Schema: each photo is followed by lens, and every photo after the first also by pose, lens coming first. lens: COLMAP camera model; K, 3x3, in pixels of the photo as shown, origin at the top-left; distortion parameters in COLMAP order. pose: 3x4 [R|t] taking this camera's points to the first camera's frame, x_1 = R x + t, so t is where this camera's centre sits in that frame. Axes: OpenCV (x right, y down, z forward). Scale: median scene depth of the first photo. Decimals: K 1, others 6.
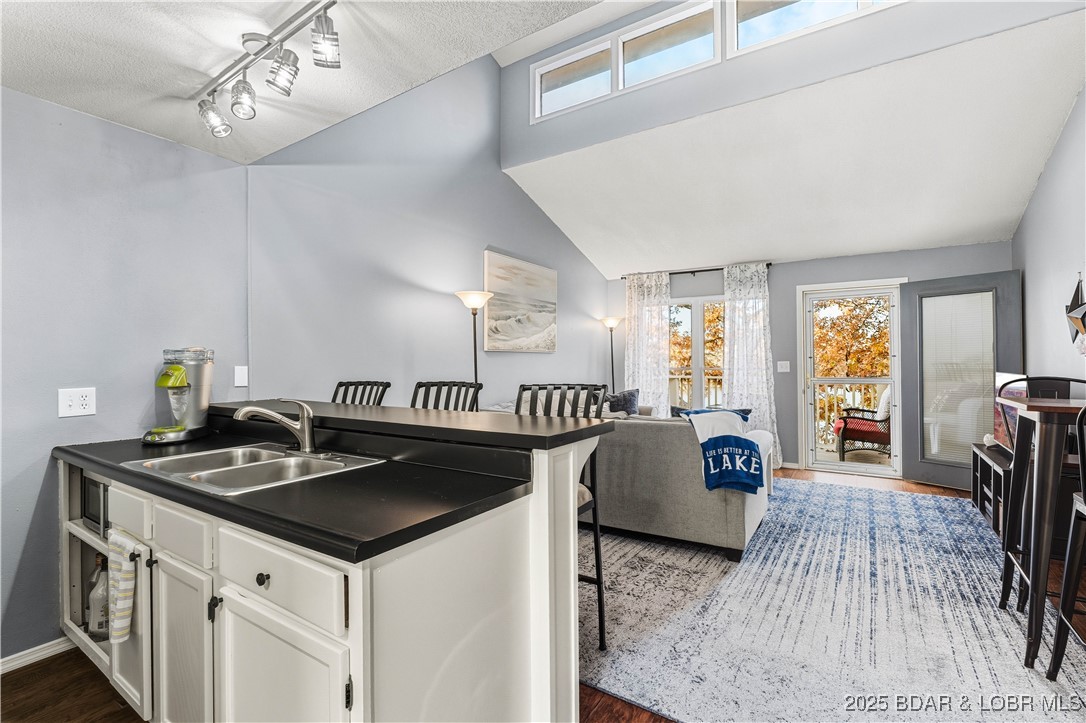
lens RADIAL K [[488.2, 0, 546.3], [0, 488.2, 356.3], [0, 0, 1]] dist [-0.002303, 0.000227]
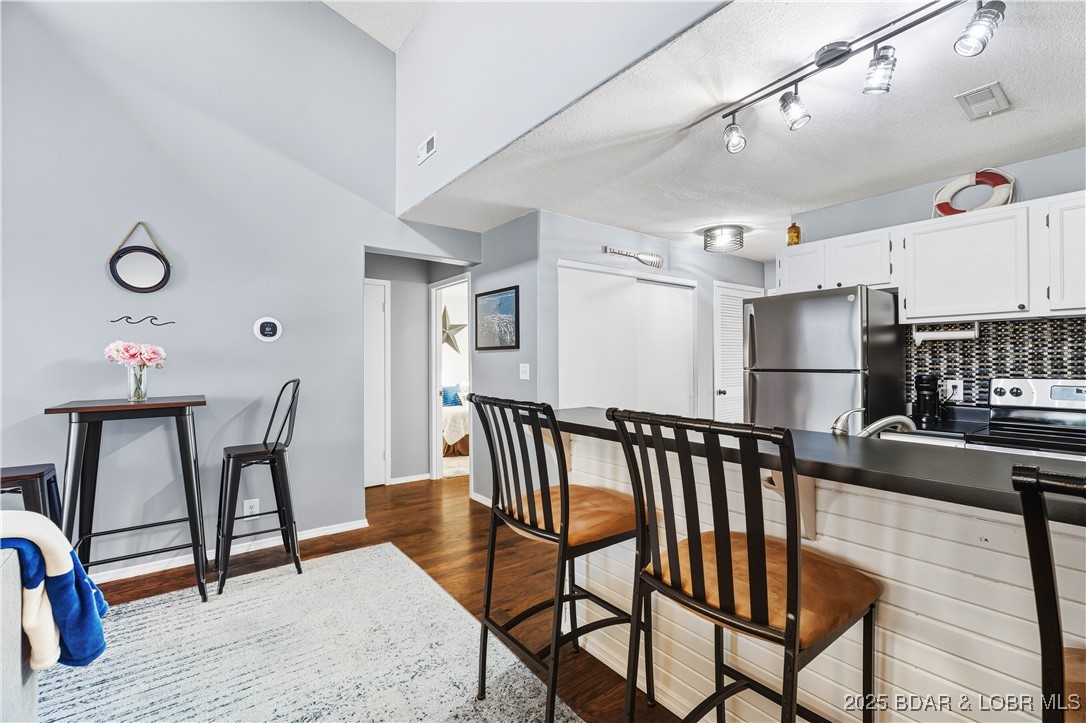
lens RADIAL K [[474.6, 0, 548.6], [0, 474.6, 360.9], [0, 0, 1]] dist [-0.003260, 0.000008]
pose [[-0.942599, 0.009424, 0.333794, -0.202675], [0.006742, 0.999935, -0.009191, 0.007519], [-0.333859, -0.006412, -0.942601, 1.266817]]
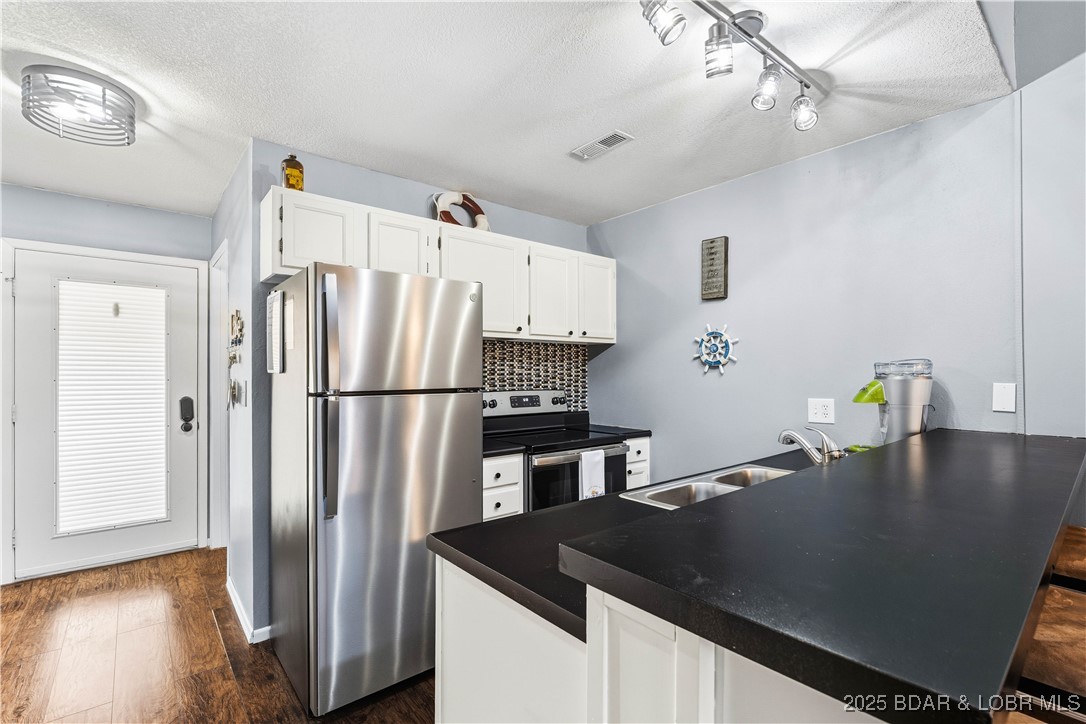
lens RADIAL K [[491.0, 0, 551.2], [0, 491.0, 371.0], [0, 0, 1]] dist [-0.005715, 0.000432]
pose [[-0.289993, 0.003490, -0.957023, 0.228629], [0.011240, 0.999937, 0.000241, -0.004464], [0.956963, -0.010687, -0.290014, 0.546543]]
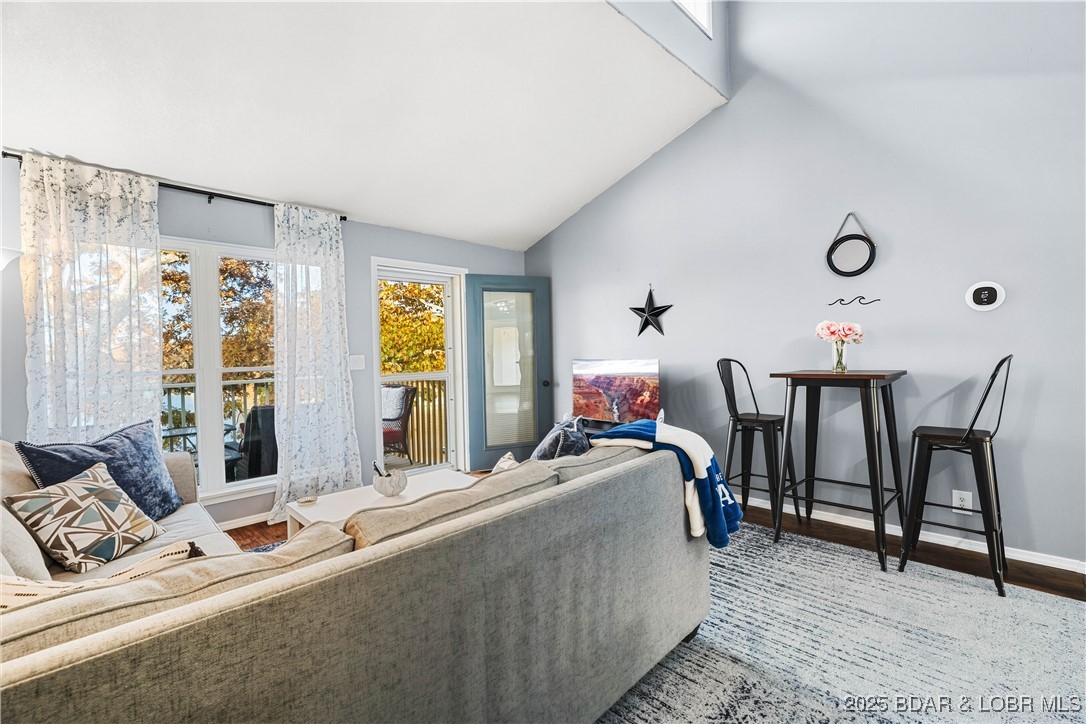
lens RADIAL K [[477.4, 0, 546.3], [0, 477.4, 362.0], [0, 0, 1]] dist [-0.008046, 0.000874]
pose [[0.211490, -0.019984, 0.977176, -0.307055], [0.011860, 0.999770, 0.017879, 0.021664], [-0.977308, 0.007808, 0.211679, 1.087152]]
